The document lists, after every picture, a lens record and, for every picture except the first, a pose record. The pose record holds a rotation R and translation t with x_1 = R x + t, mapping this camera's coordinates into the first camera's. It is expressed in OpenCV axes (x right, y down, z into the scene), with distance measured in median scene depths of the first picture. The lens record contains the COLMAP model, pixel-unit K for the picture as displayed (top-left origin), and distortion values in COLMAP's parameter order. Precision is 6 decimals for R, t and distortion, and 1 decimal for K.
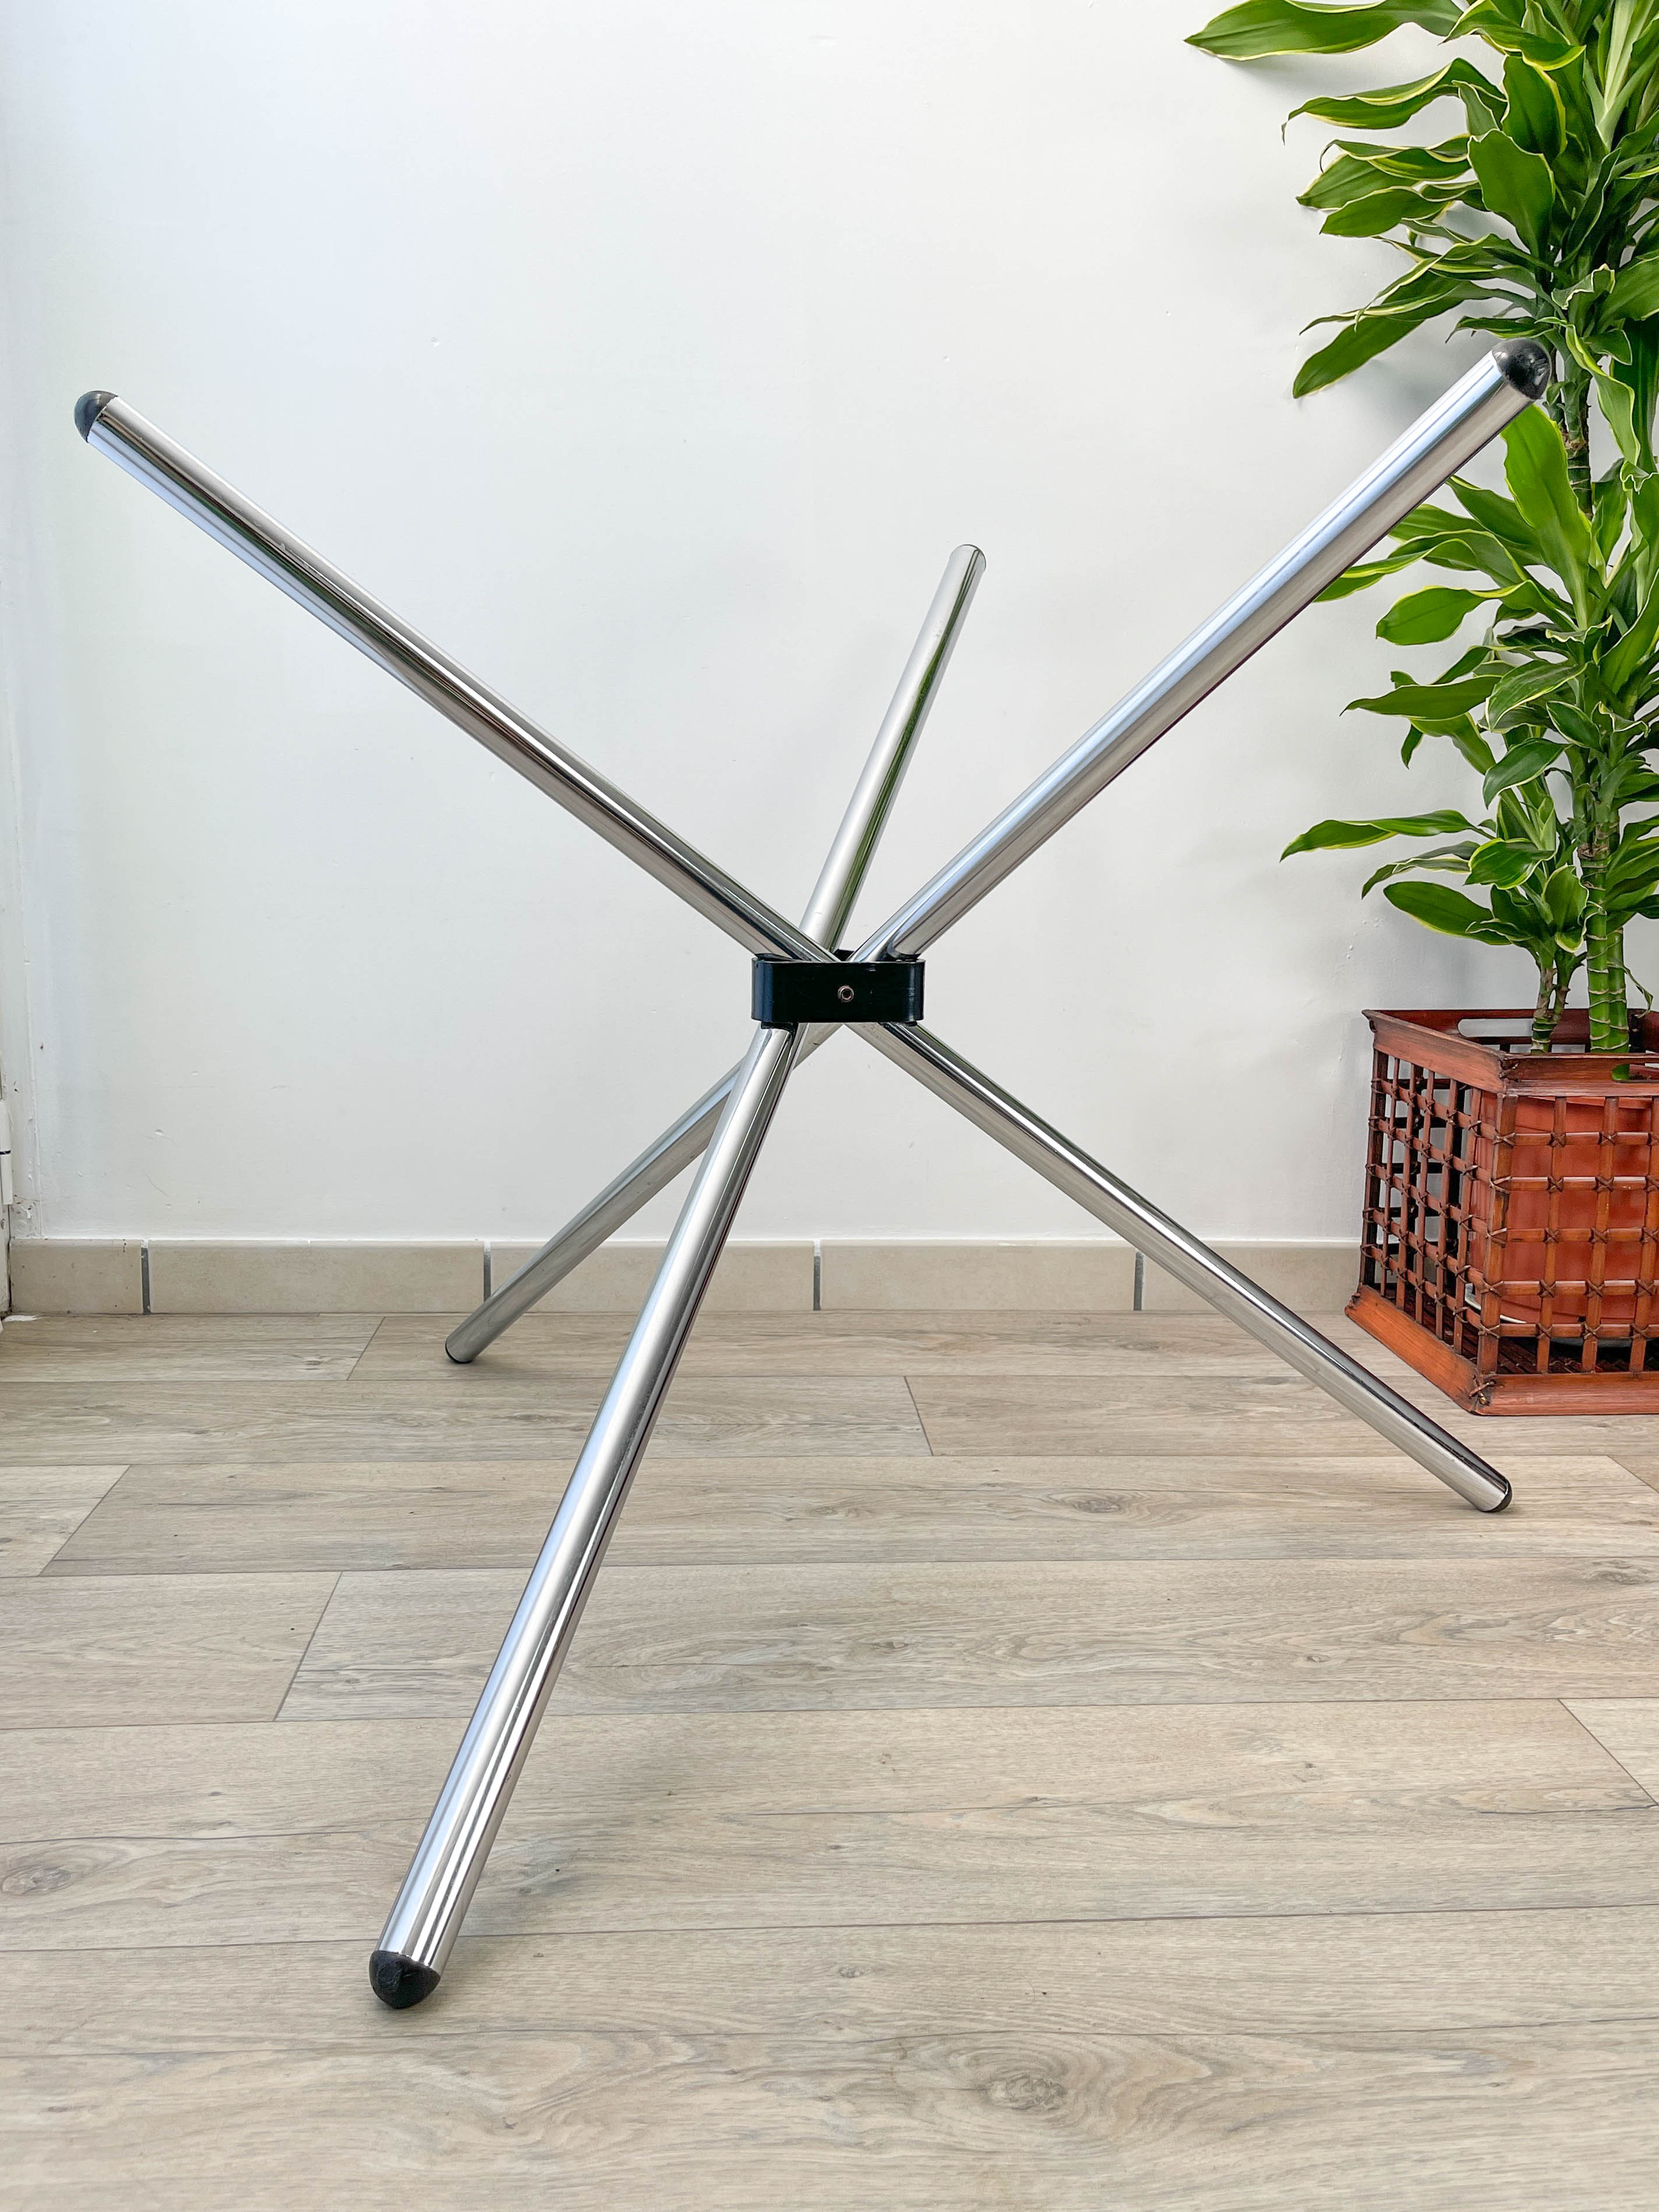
lens RADIAL K [[1763.2, 0, 831.1], [0, 1763.2, 1114.5], [0, 0, 1]] dist [0.082721, -0.112122]
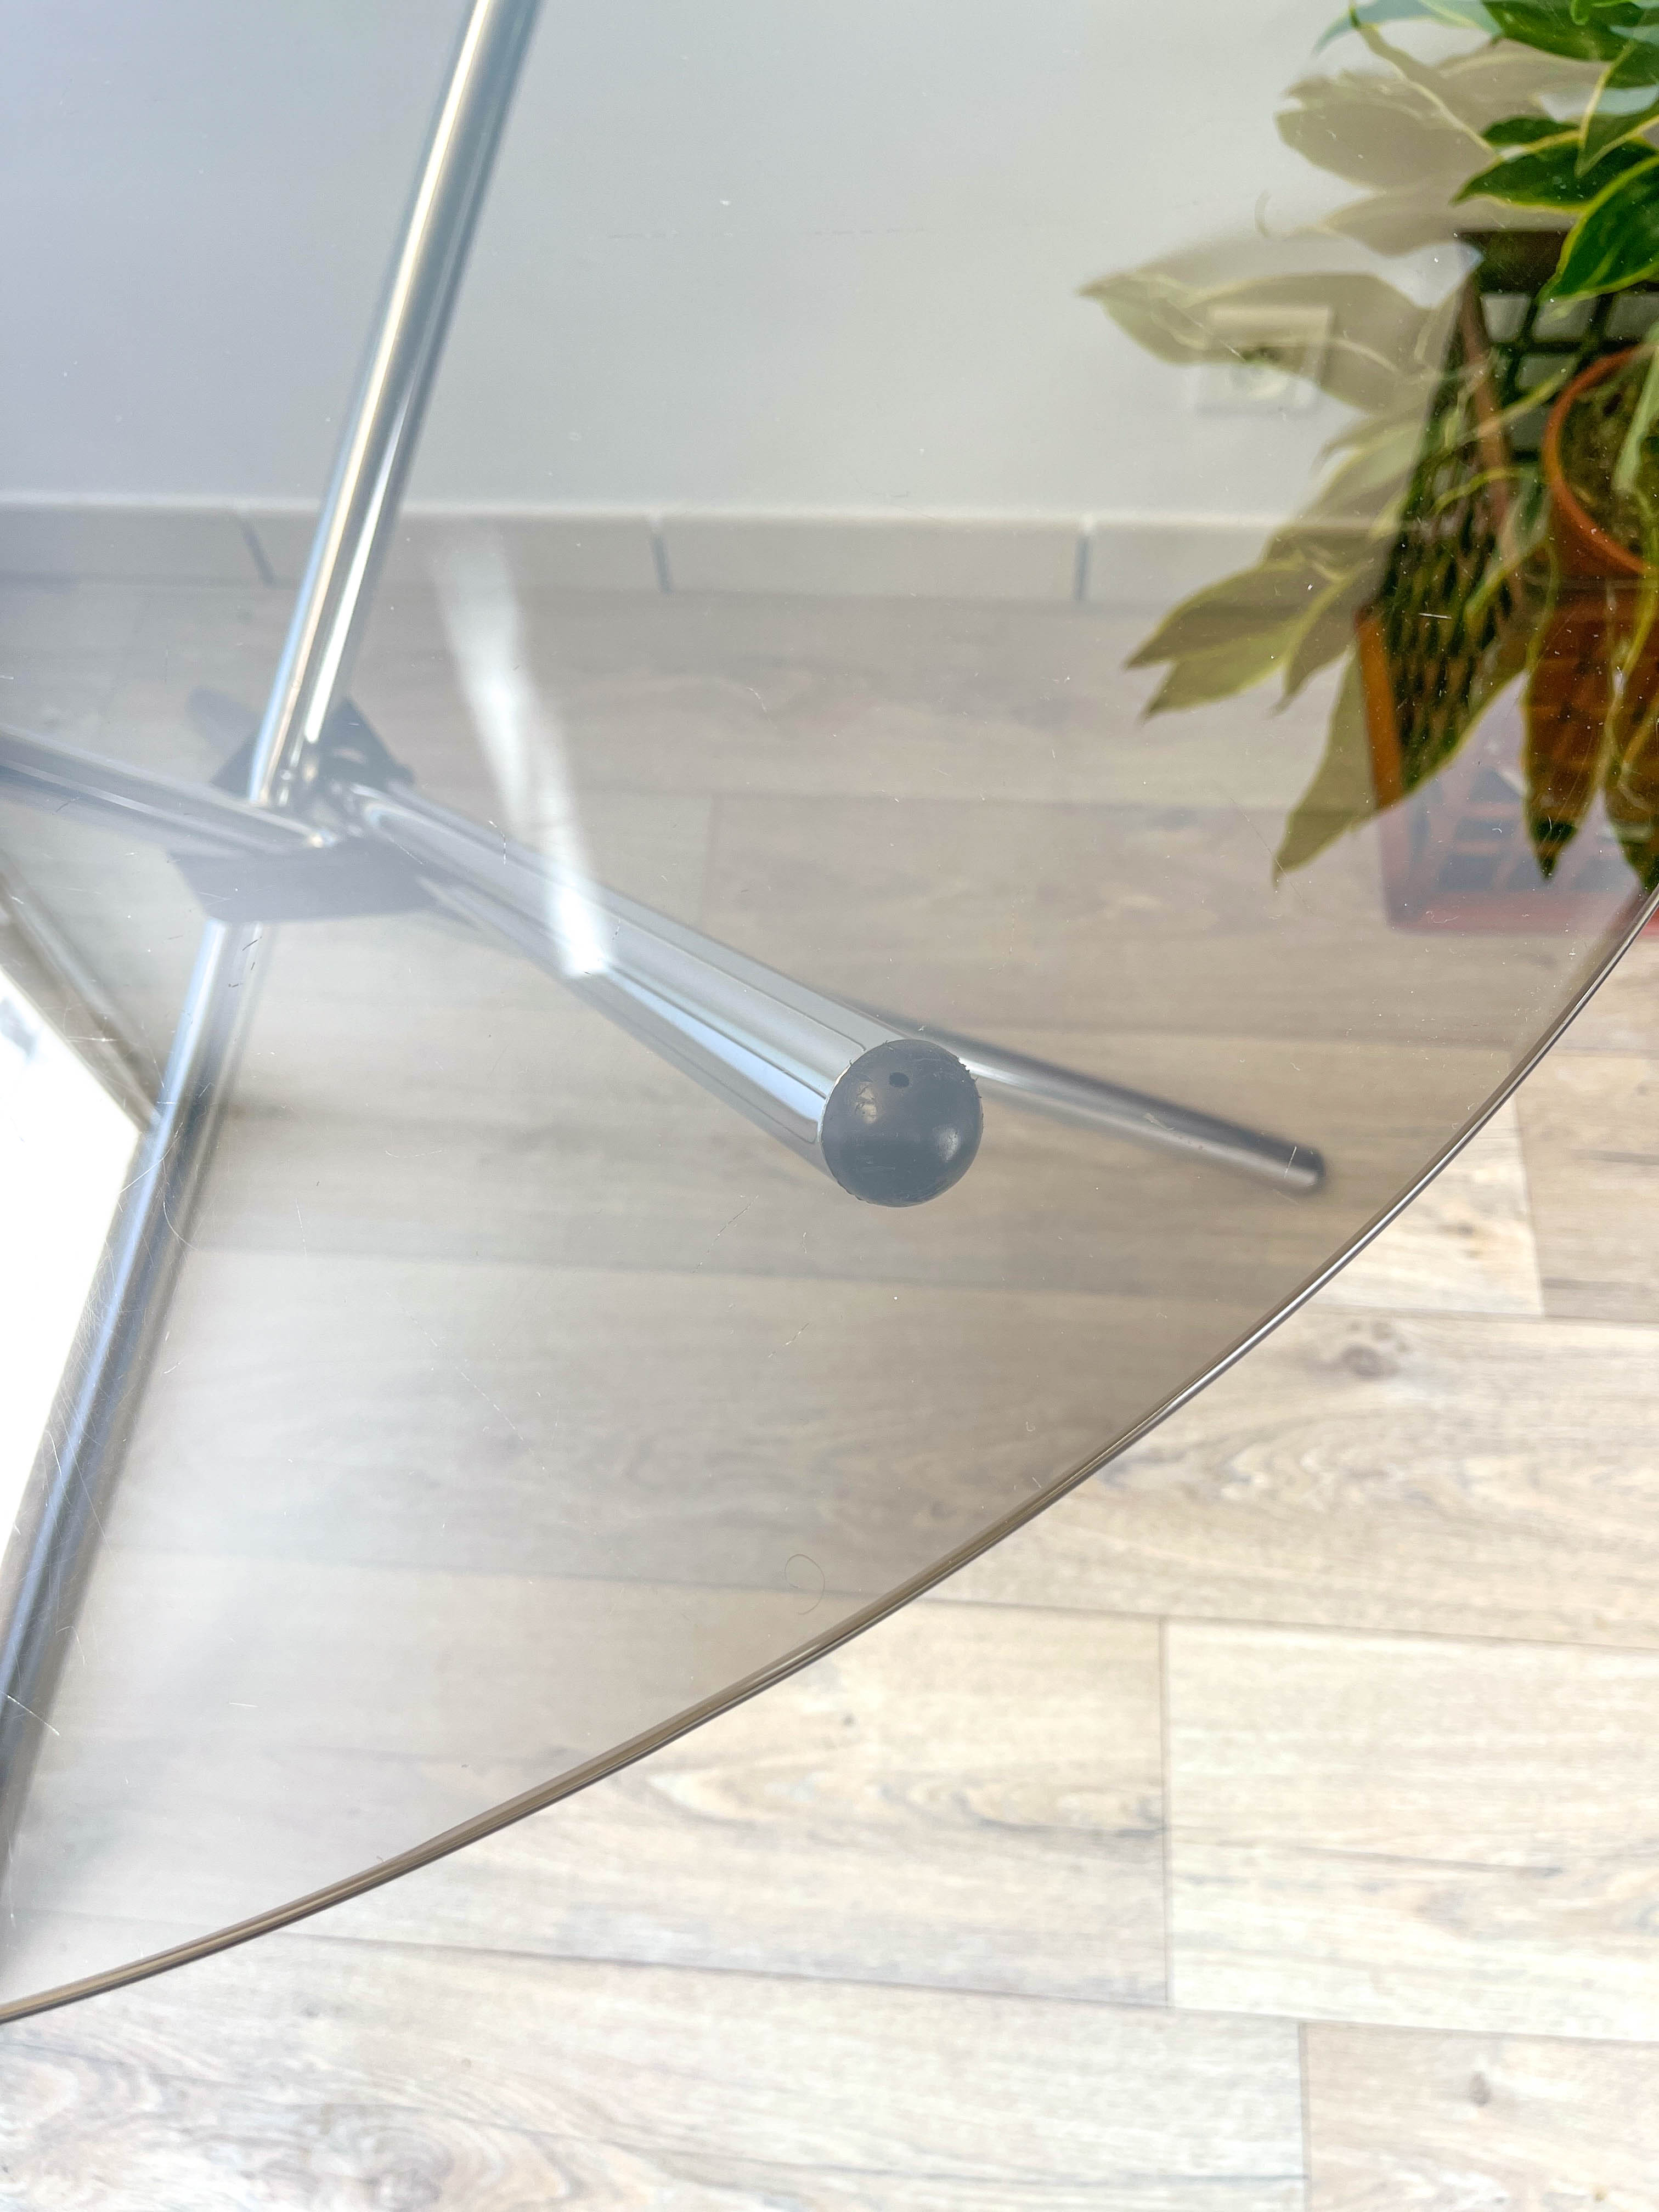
lens RADIAL K [[1682.4, 0, 840.4], [0, 1682.4, 1121.8], [0, 0, 1]] dist [0.055997, -0.102990]
pose [[0.986342, 0.098685, -0.131874, 0.389487], [0.037749, 0.643893, 0.764184, -0.640935], [0.160326, -0.758725, 0.631373, 0.712895]]
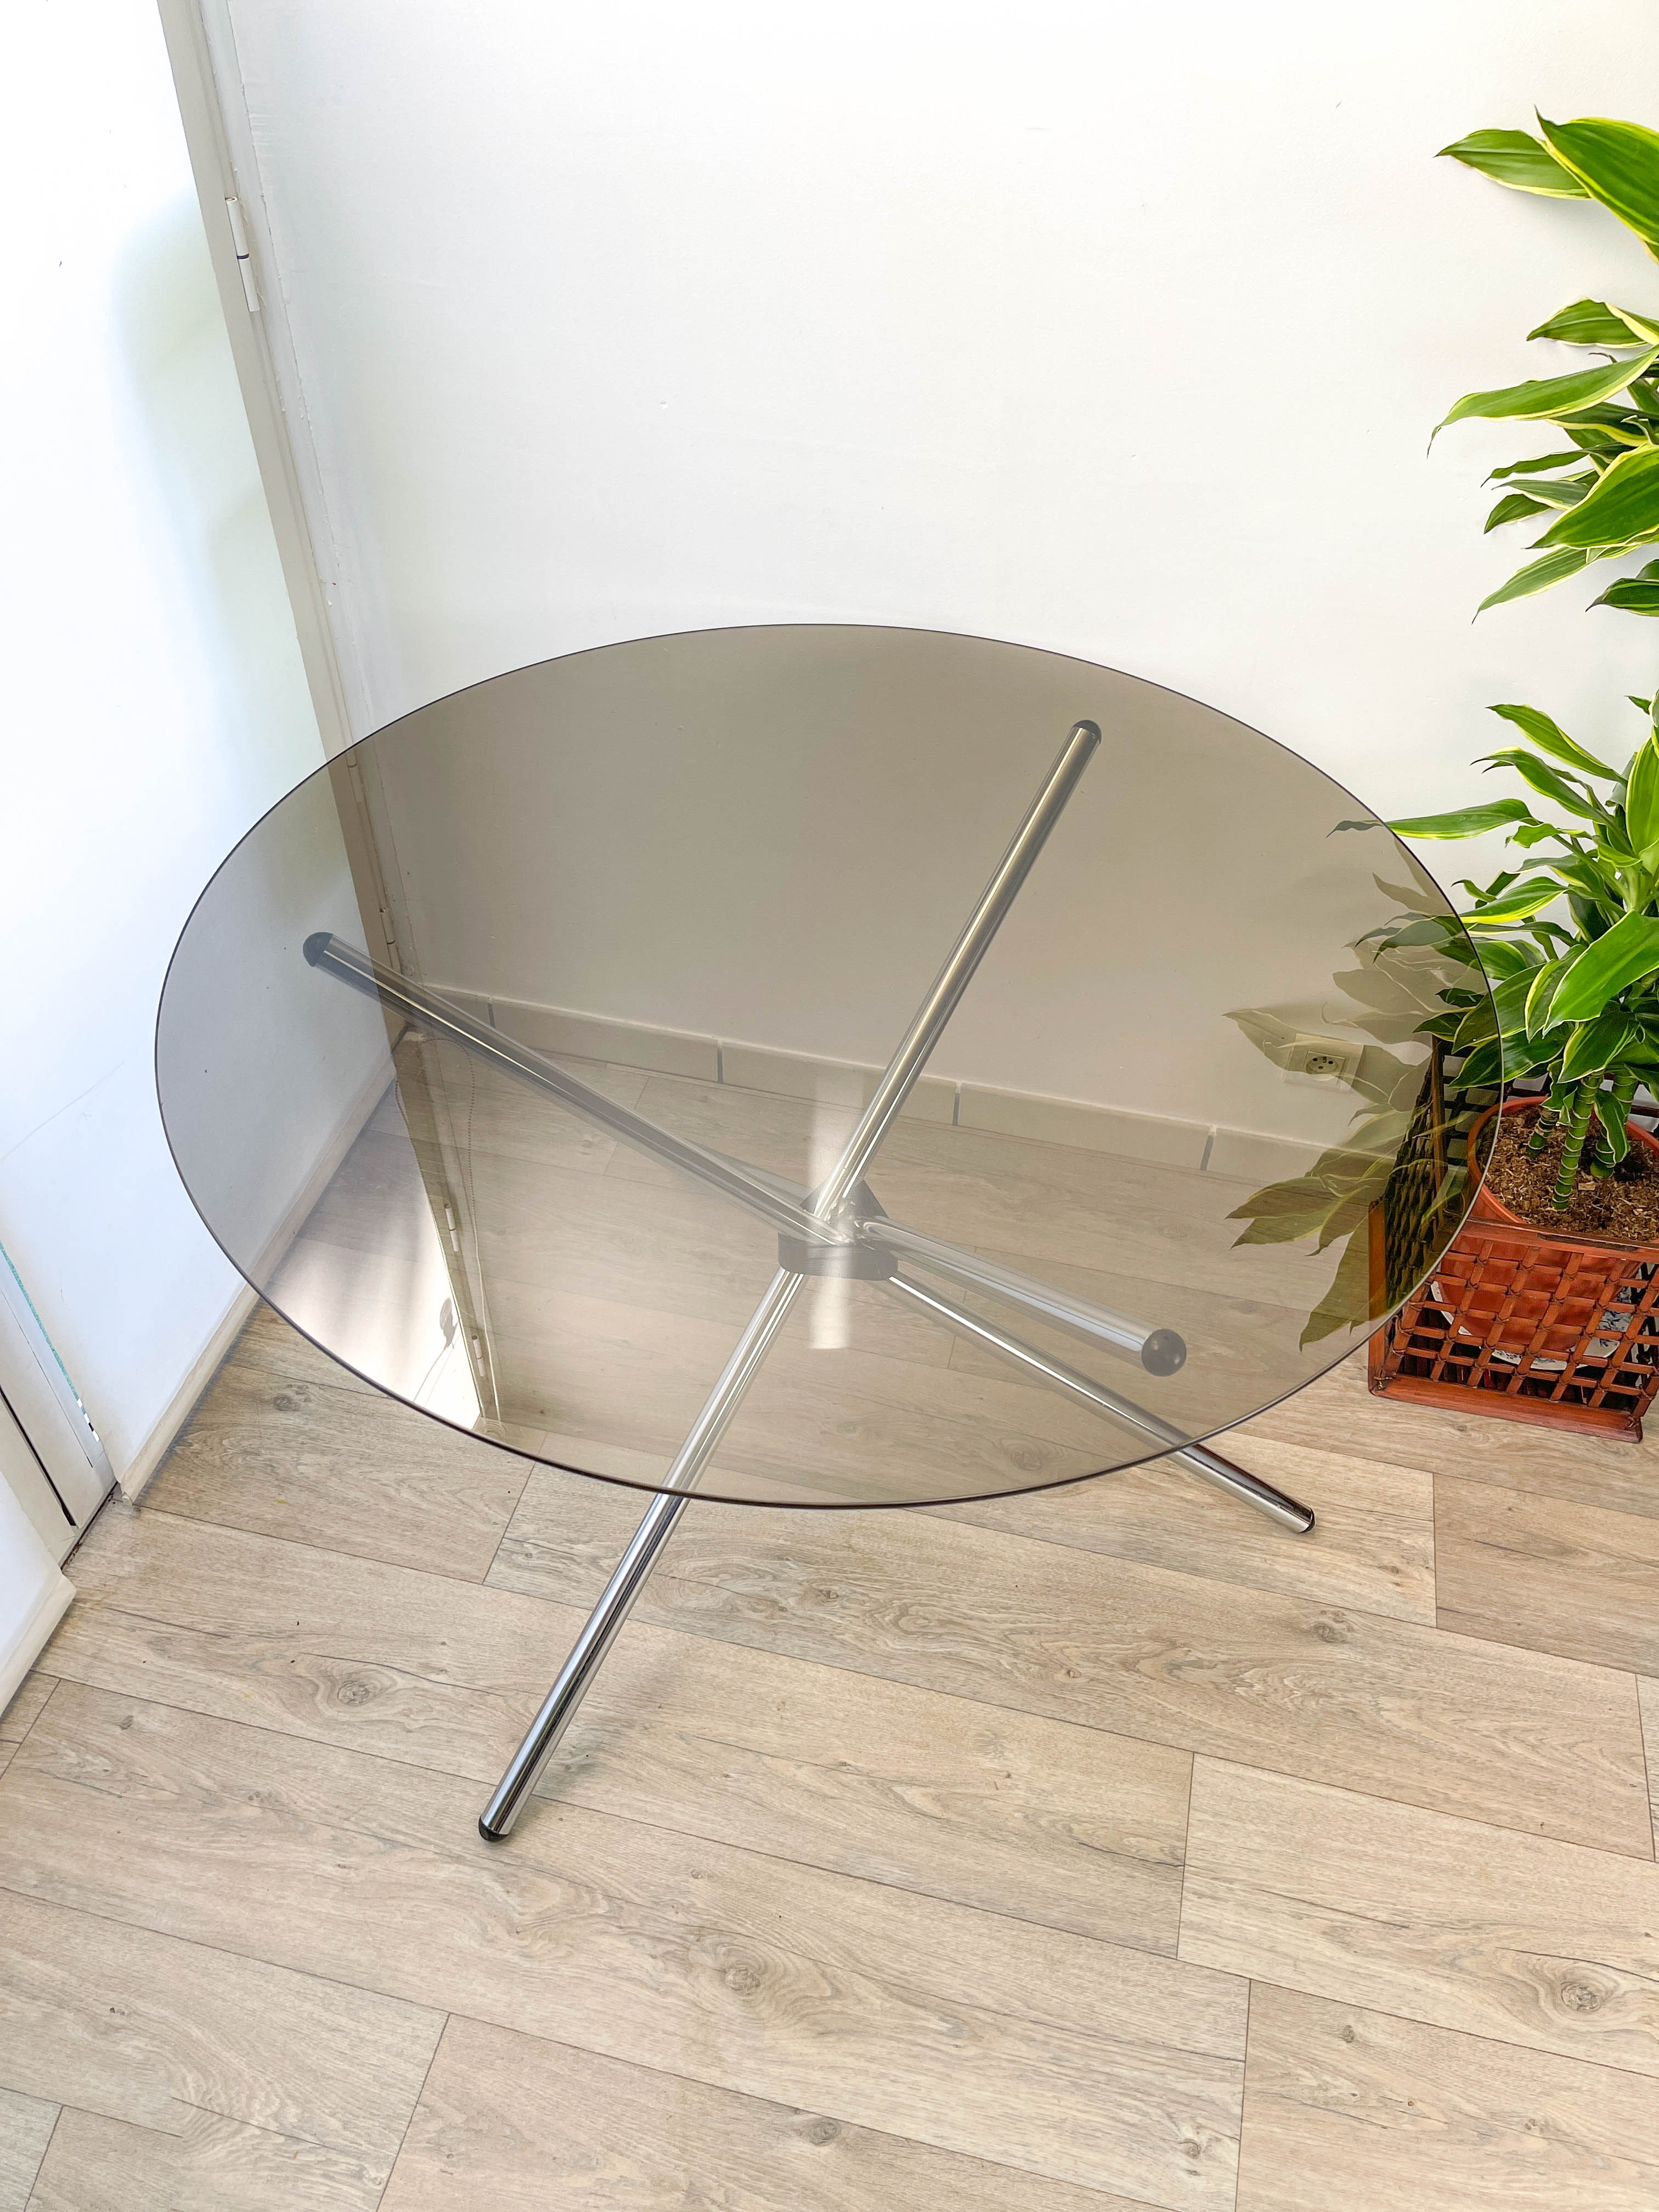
lens RADIAL K [[1657.8, 0, 832.7], [0, 1657.8, 1122.5], [0, 0, 1]] dist [0.067563, -0.090482]
pose [[0.952329, 0.213385, -0.218027, 0.355766], [-0.053915, 0.821145, 0.568167, -1.204745], [0.300270, -0.529327, 0.793505, -0.028775]]
